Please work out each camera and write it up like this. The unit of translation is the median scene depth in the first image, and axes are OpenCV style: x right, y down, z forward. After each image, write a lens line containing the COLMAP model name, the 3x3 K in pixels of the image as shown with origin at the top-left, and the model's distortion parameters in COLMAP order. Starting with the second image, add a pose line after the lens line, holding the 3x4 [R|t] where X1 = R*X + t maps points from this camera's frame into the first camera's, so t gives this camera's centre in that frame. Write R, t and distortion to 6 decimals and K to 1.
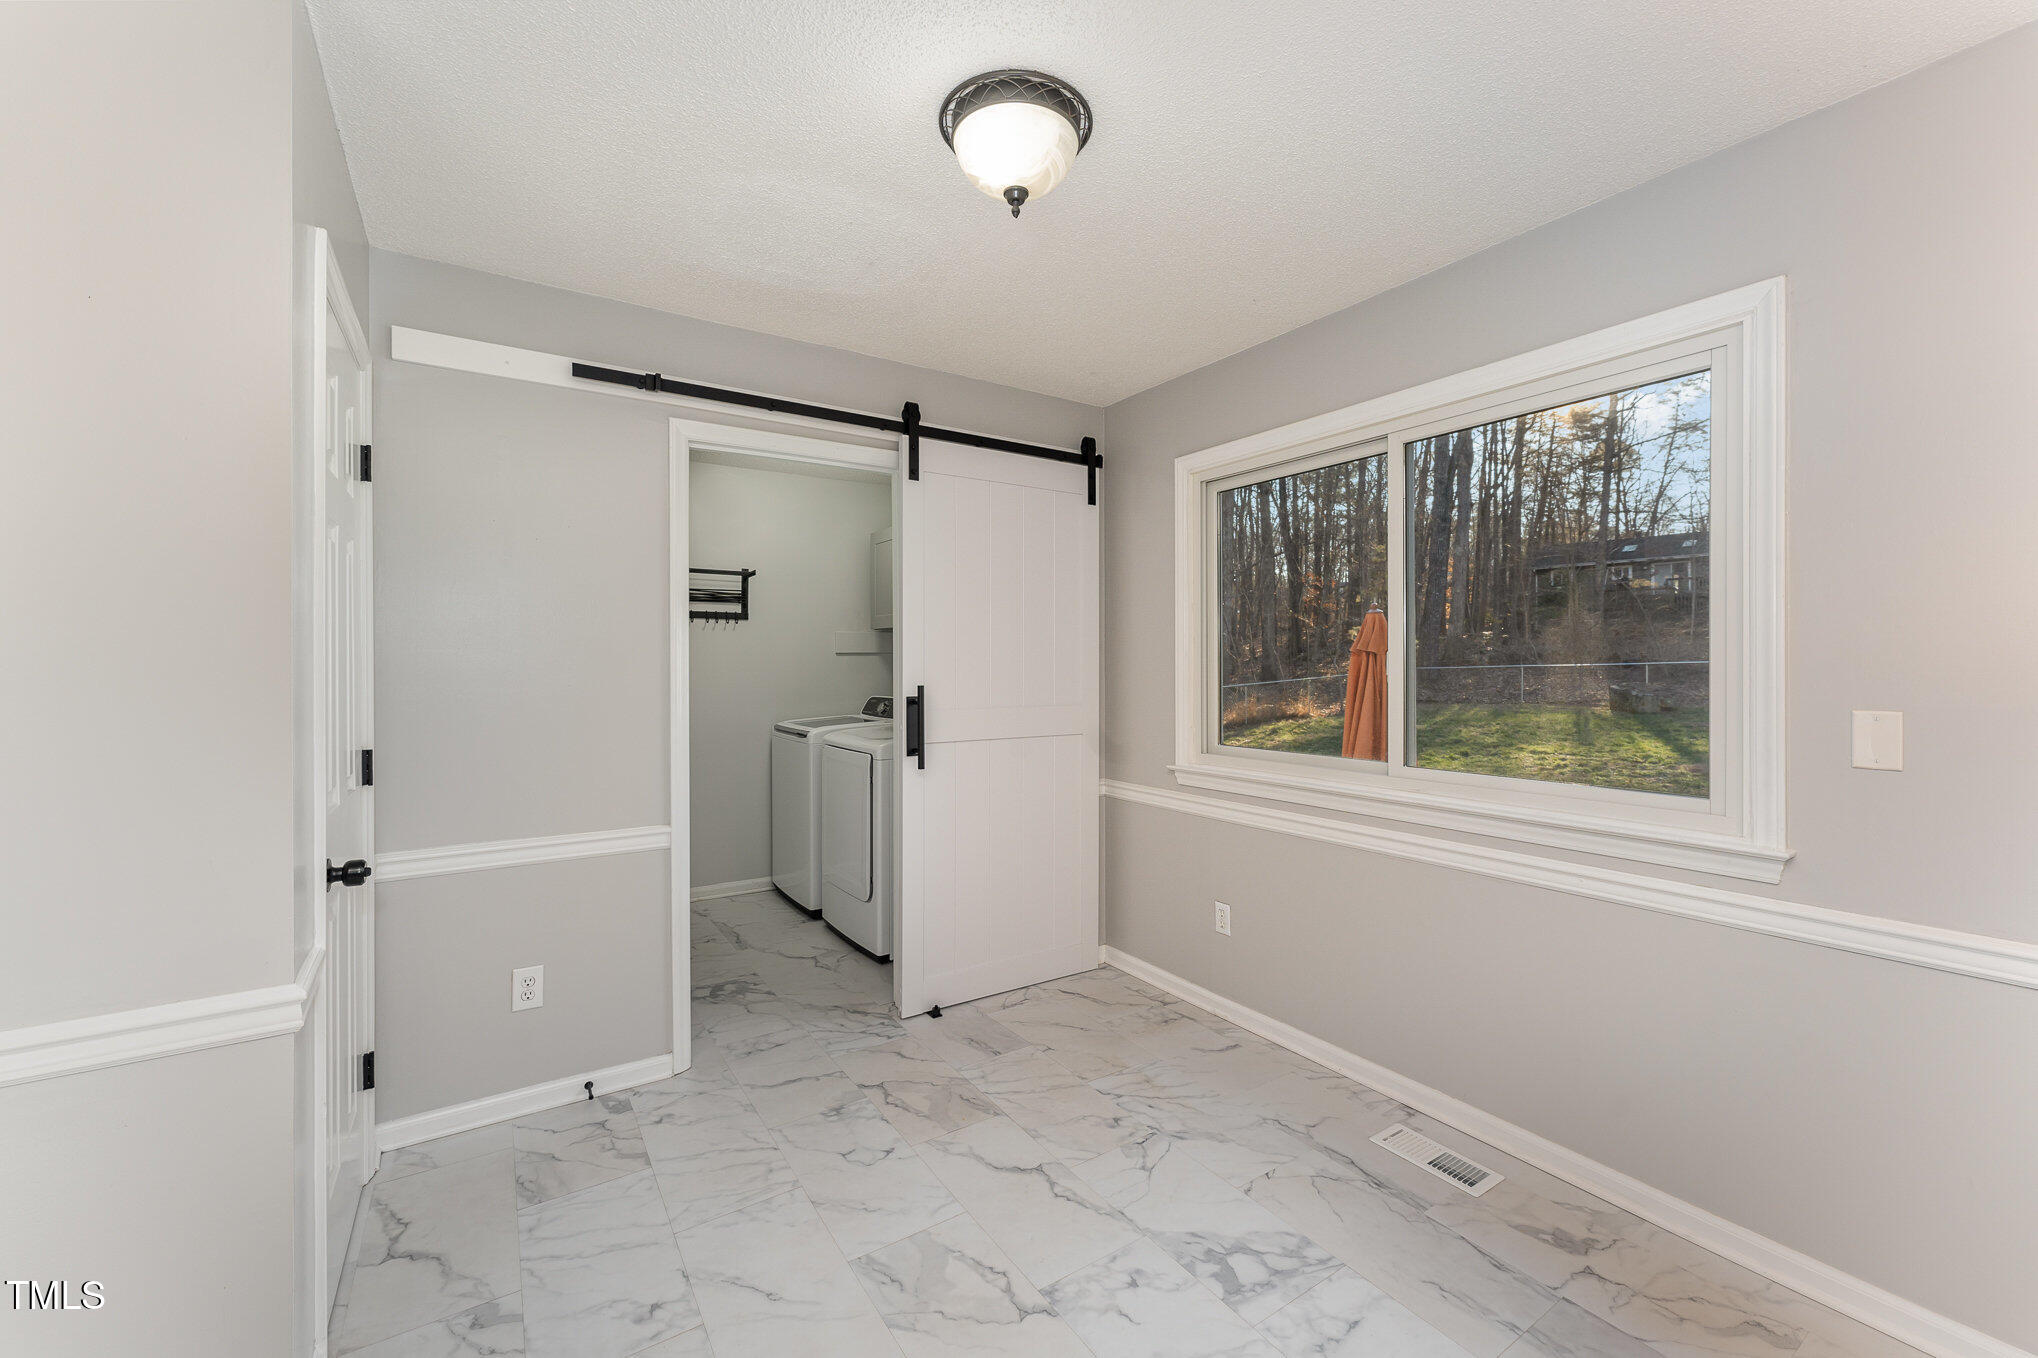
lens RADIAL K [[812.5, 0, 1010.1], [0, 812.5, 671.0], [0, 0, 1]] dist [-0.000201, -0.000021]
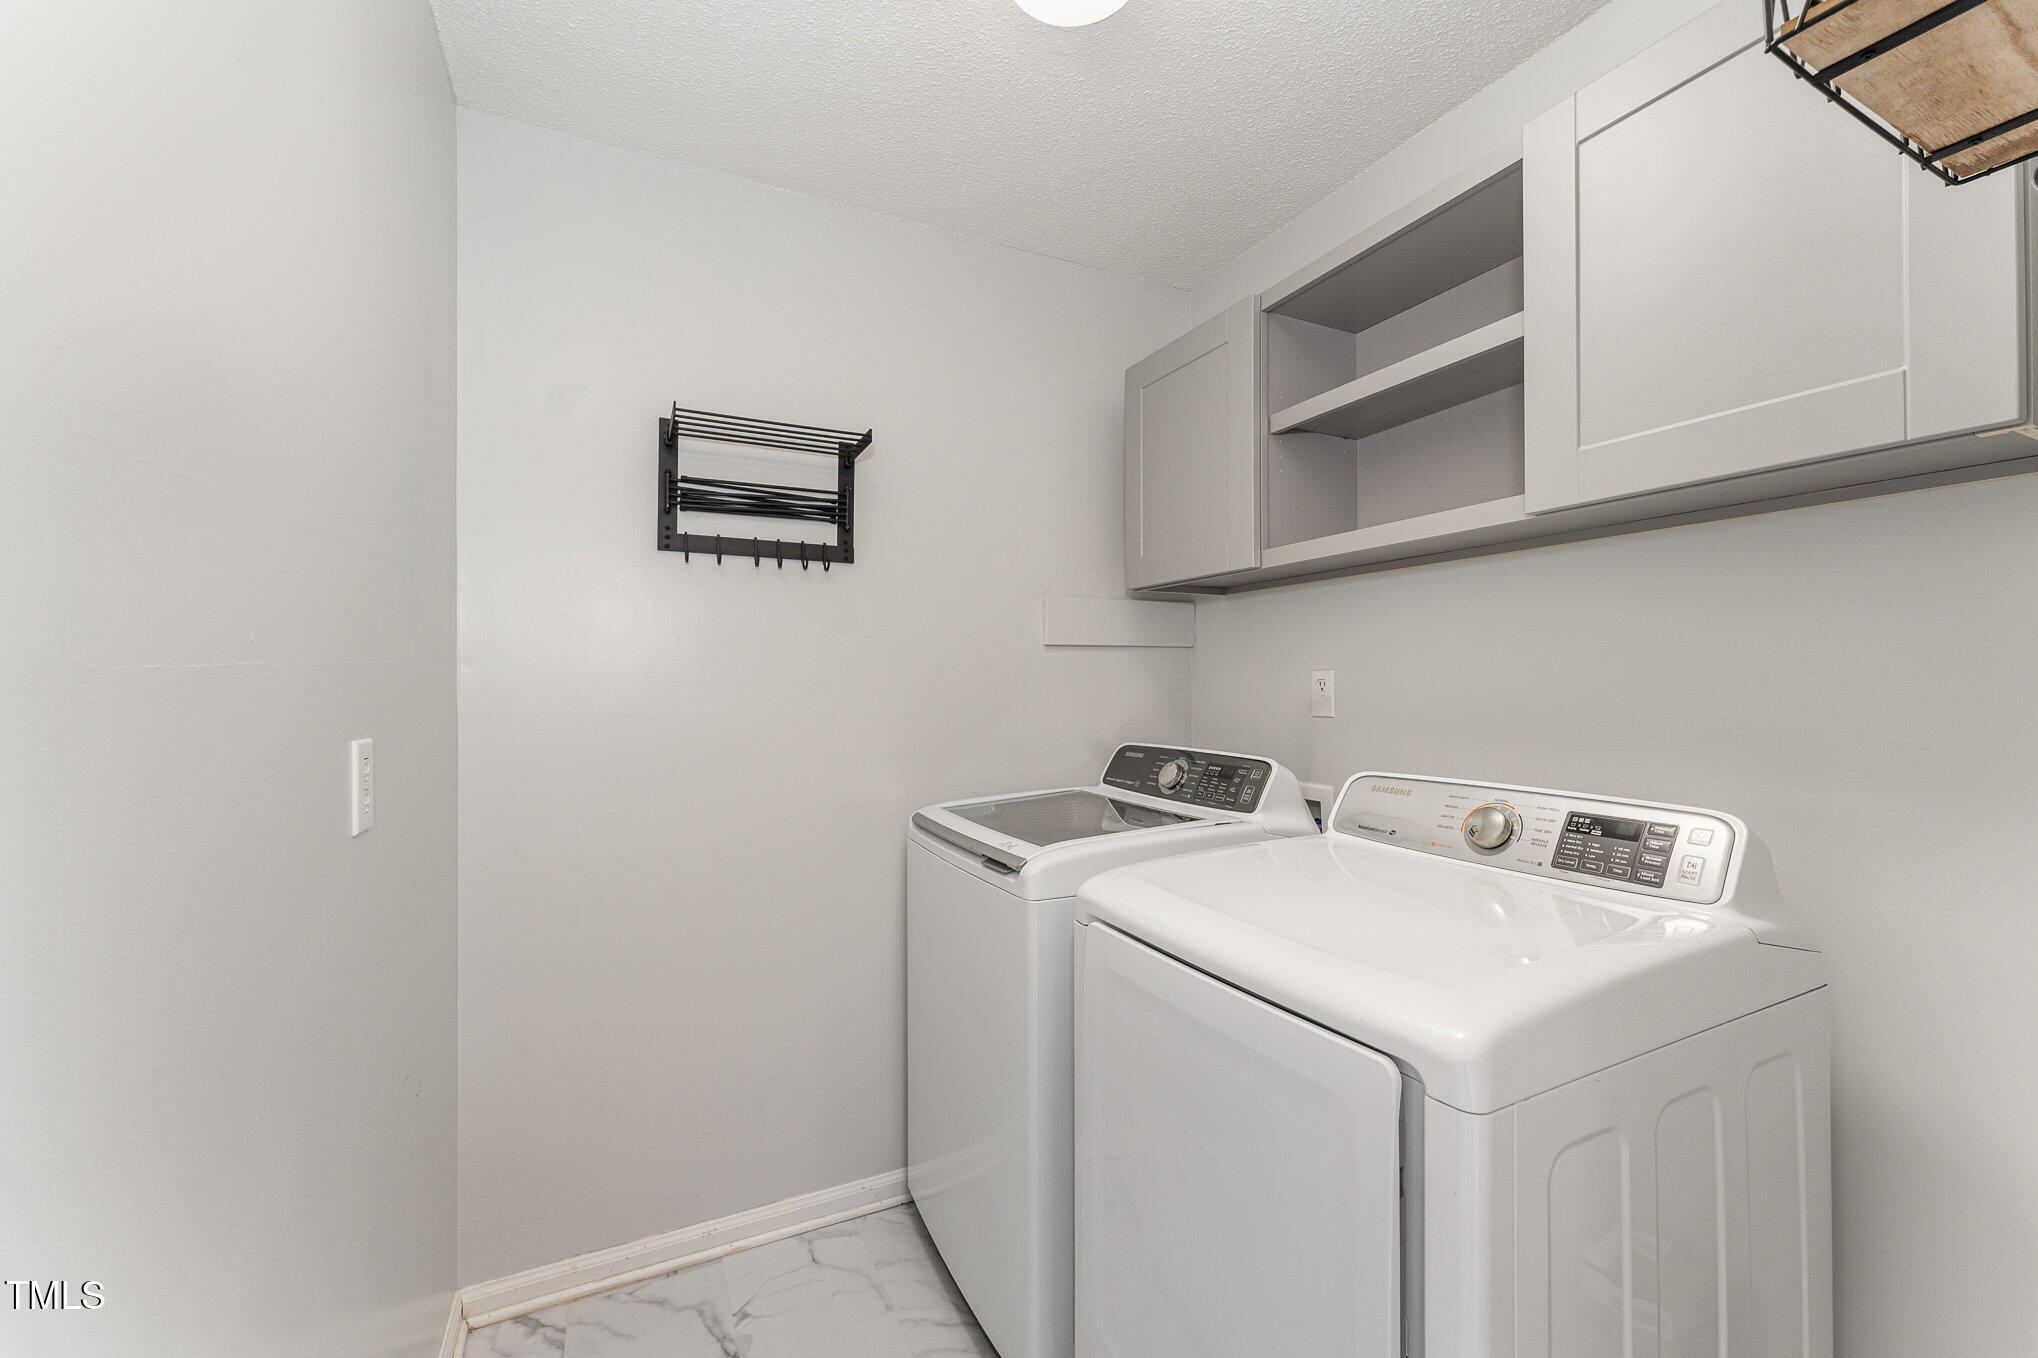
lens RADIAL K [[812.5, 0, 1027.4], [0, 812.5, 679.2], [0, 0, 1]] dist [-0.000201, -0.000021]
pose [[0.990883, 0.000504, -0.134727, -0.178754], [-0.001853, 0.999949, -0.009887, 0.001351], [0.134715, 0.010046, 0.990833, 0.603191]]
